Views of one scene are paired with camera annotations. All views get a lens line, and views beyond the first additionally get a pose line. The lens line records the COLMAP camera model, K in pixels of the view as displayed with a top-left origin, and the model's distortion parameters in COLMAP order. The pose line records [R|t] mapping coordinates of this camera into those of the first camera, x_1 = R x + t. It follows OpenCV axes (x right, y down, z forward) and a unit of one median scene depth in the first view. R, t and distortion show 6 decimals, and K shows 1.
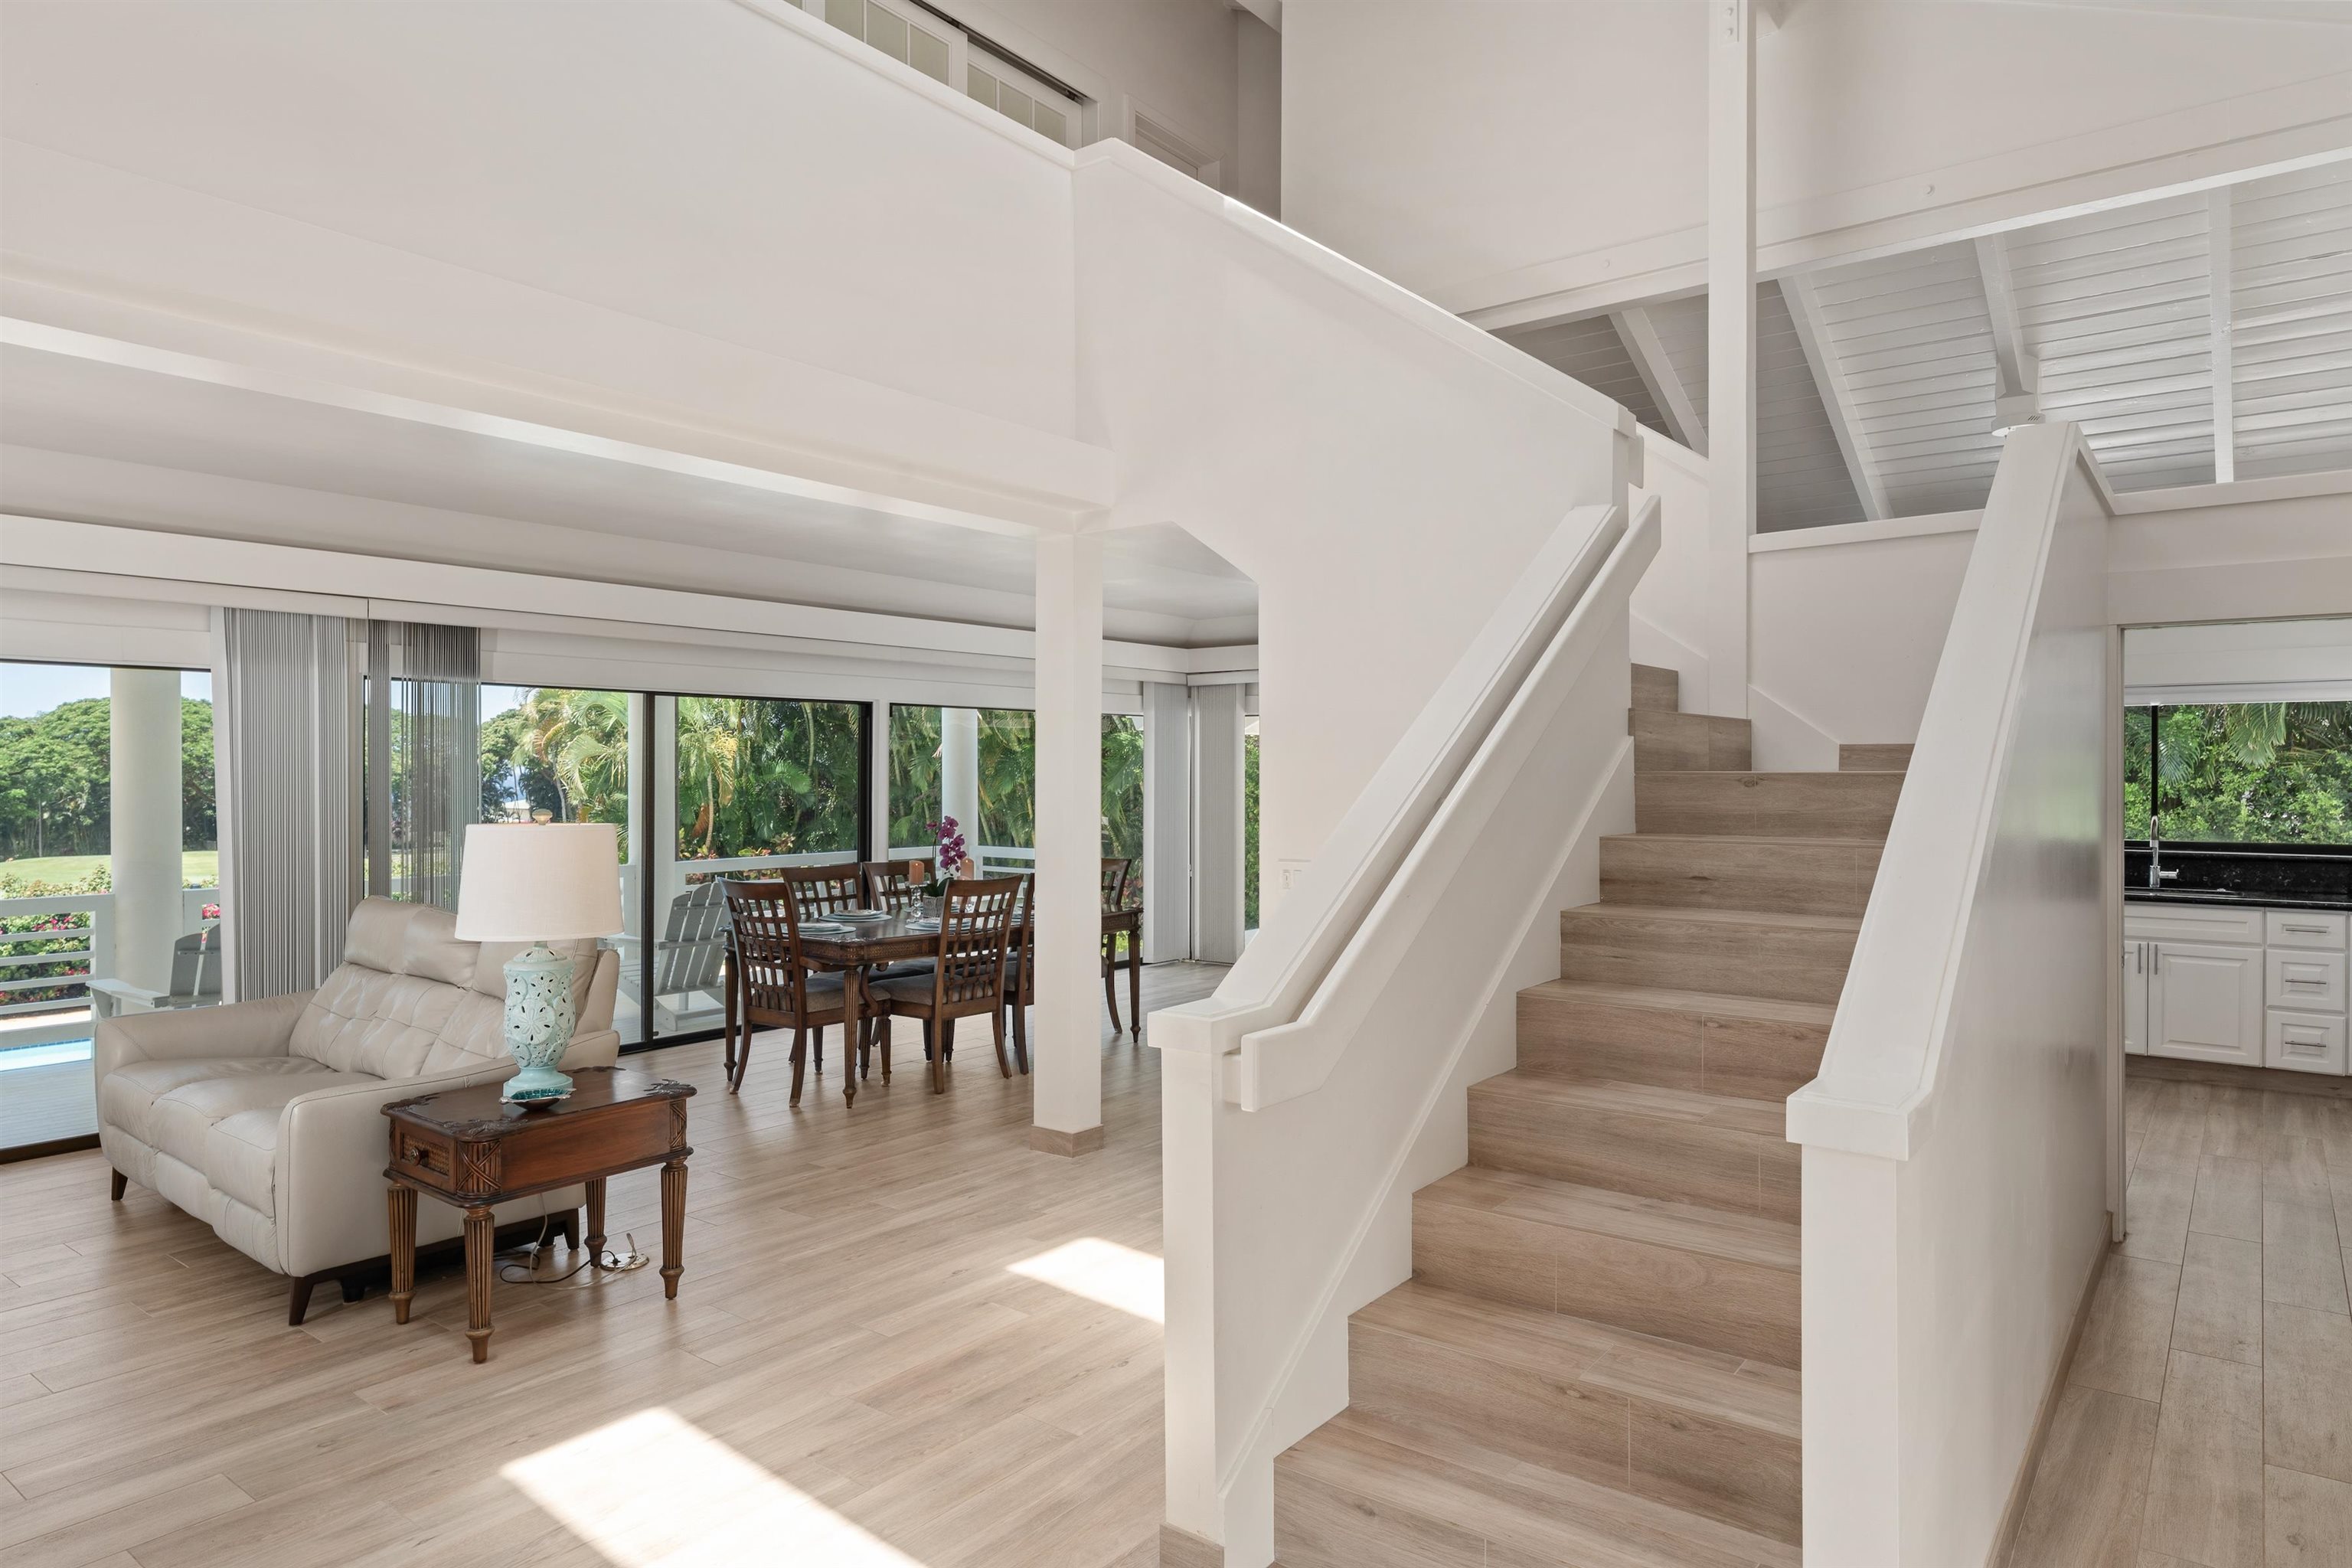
lens RADIAL K [[1399.4, 0, 1176.0], [0, 1399.4, 784.0], [0, 0, 1]] dist [0.000881, 0.000097]
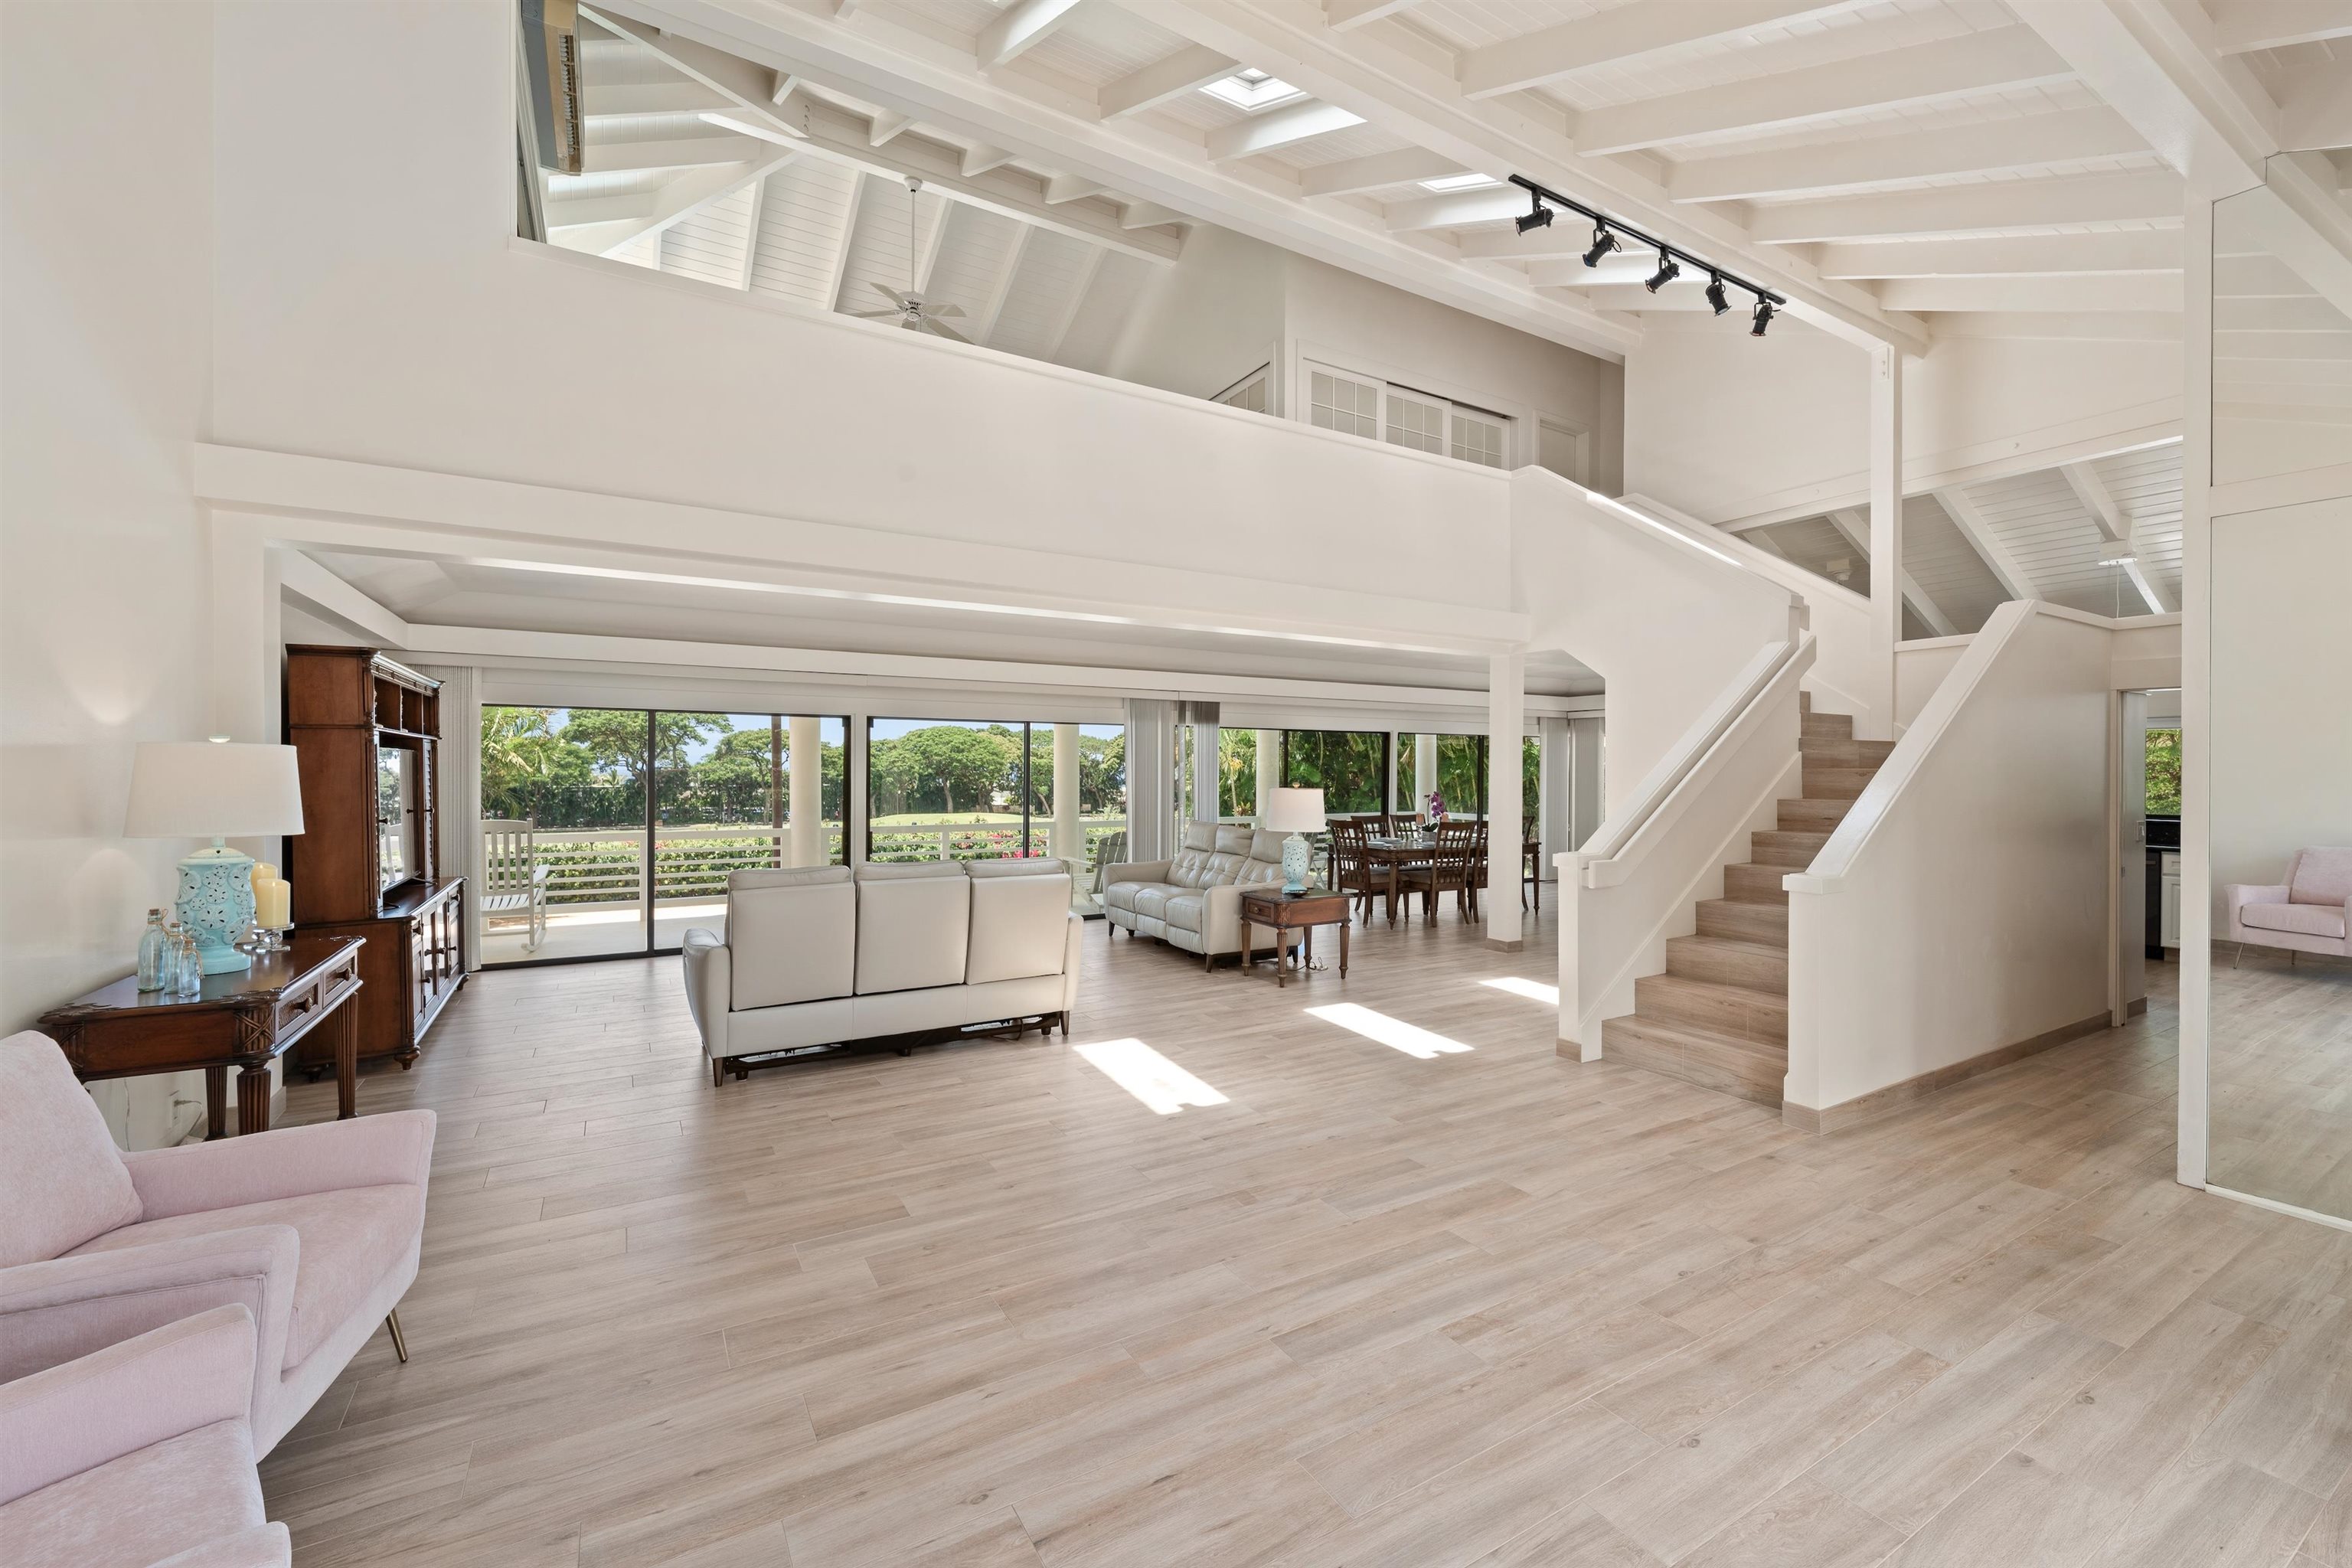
lens RADIAL K [[961.4, 0, 1172.7], [0, 961.4, 770.3], [0, 0, 1]] dist [-0.001438, -0.000129]
pose [[0.928379, 0.004257, -0.371611, -0.005943], [-0.007703, 0.999940, -0.007791, 0.009235], [0.371555, 0.010096, 0.928356, -0.510665]]
